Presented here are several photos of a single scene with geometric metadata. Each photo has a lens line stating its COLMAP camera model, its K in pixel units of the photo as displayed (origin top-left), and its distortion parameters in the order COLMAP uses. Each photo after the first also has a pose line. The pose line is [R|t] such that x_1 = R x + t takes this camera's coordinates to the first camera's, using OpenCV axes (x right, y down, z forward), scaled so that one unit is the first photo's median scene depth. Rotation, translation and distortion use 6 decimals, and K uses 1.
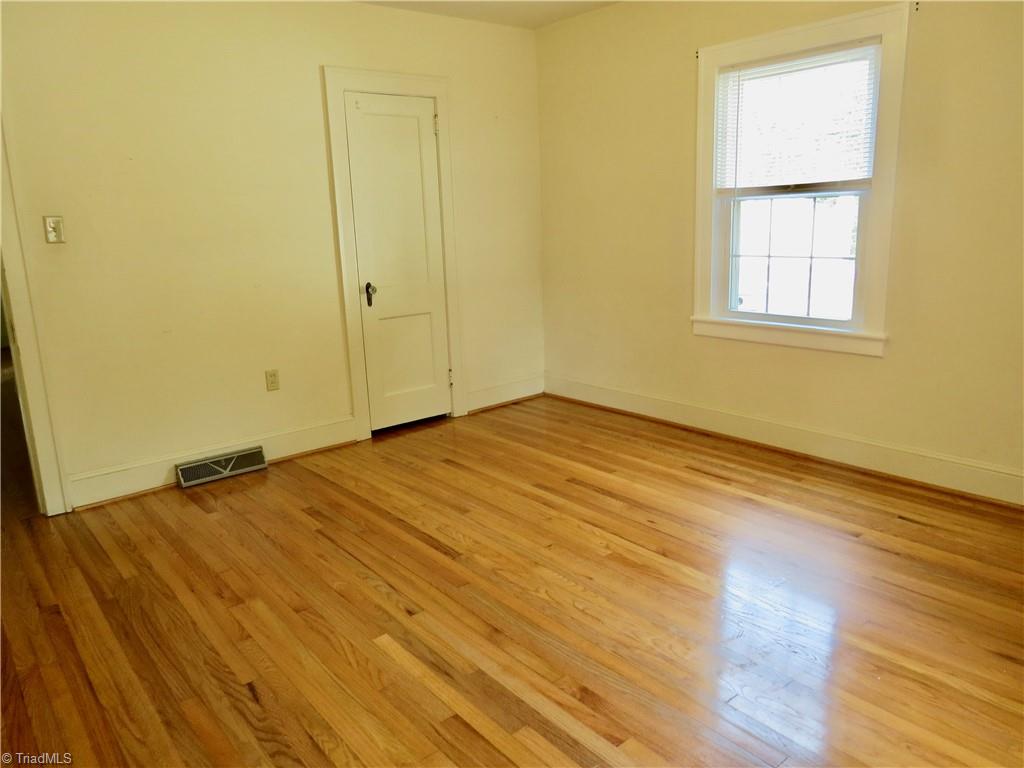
lens RADIAL K [[731.0, 0, 508.9], [0, 731.0, 388.6], [0, 0, 1]] dist [-0.022547, 0.002721]
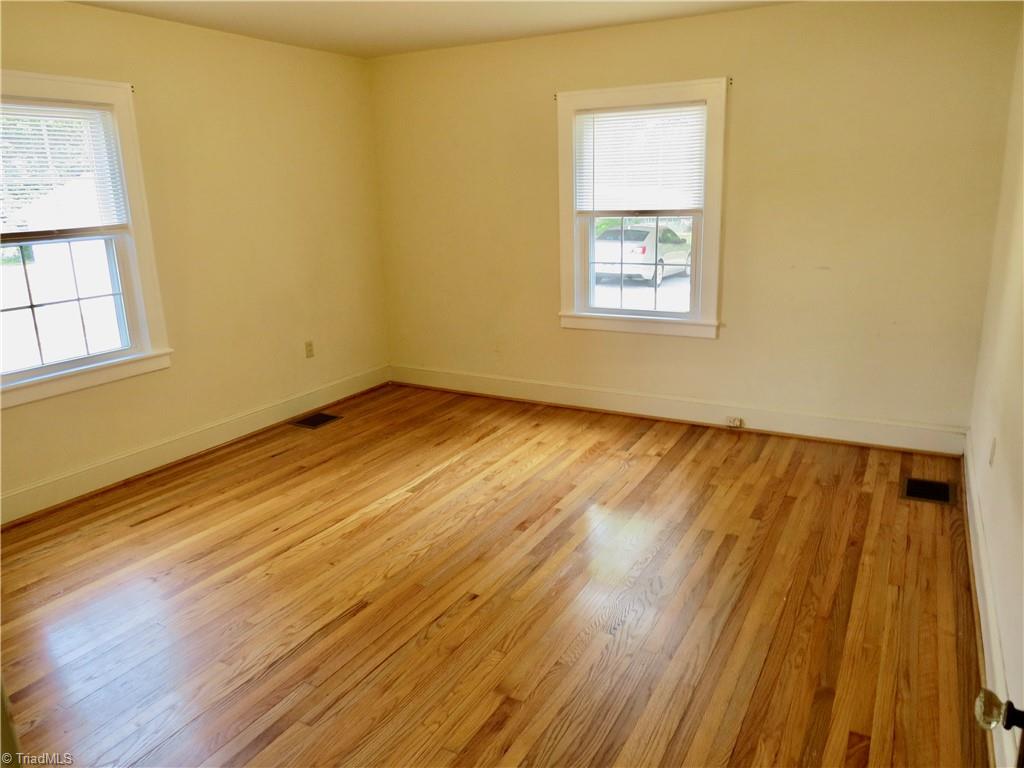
lens RADIAL K [[731.0, 0, 510.9], [0, 731.0, 379.8], [0, 0, 1]] dist [-0.022547, 0.002721]
pose [[-0.362015, -0.195943, 0.911346, -0.907999], [0.246973, 0.922560, 0.296459, -0.271245], [-0.898860, 0.332401, -0.285587, 0.920345]]
